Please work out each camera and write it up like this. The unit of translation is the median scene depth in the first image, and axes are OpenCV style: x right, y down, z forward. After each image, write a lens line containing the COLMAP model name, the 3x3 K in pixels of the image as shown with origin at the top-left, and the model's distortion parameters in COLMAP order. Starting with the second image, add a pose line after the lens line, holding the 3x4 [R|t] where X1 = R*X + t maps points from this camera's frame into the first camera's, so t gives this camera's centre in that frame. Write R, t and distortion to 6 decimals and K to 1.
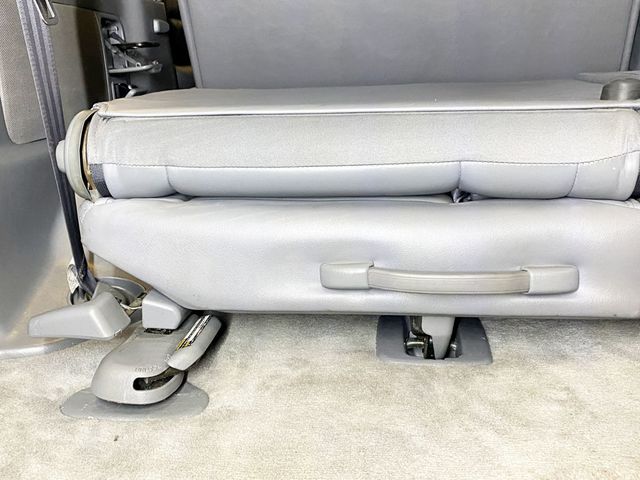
lens RADIAL K [[656.7, 0, 319.7], [0, 656.7, 237.8], [0, 0, 1]] dist [0.045957, 0.000000]
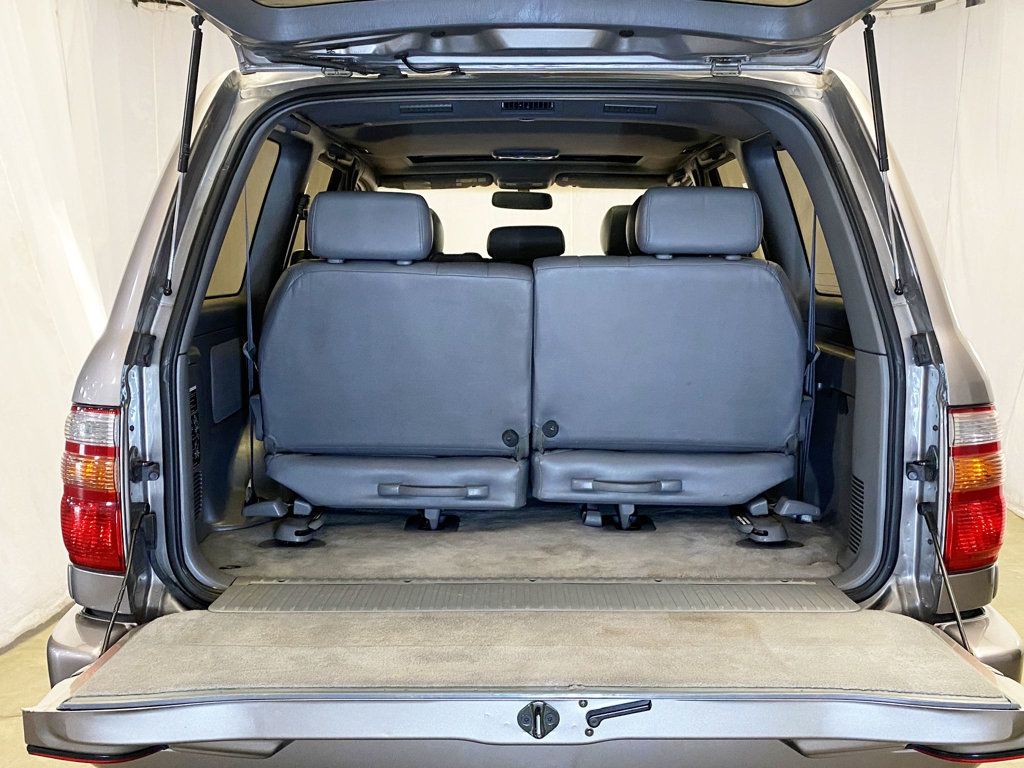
lens RADIAL K [[1050.7, 0, 512.2], [0, 1050.7, 392.1], [0, 0, 1]] dist [0.045957, 0.000000]
pose [[0.994555, 0.026525, 0.100784, 0.082745], [-0.012699, 0.990707, -0.135420, 0.199204], [-0.103439, 0.133403, 0.985649, -2.502450]]
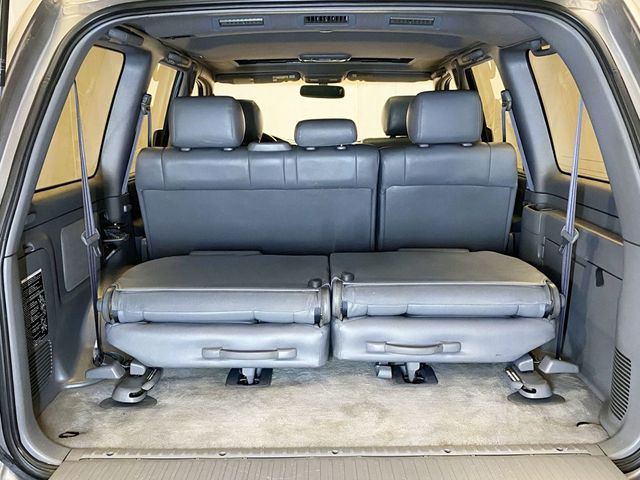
lens RADIAL K [[656.7, 0, 319.4], [0, 656.7, 243.5], [0, 0, 1]] dist [0.045957, 0.000000]
pose [[0.994336, 0.011371, 0.105675, 0.177709], [-0.003527, 0.997244, -0.074114, -0.178757], [-0.106226, 0.073321, 0.991635, -1.615952]]
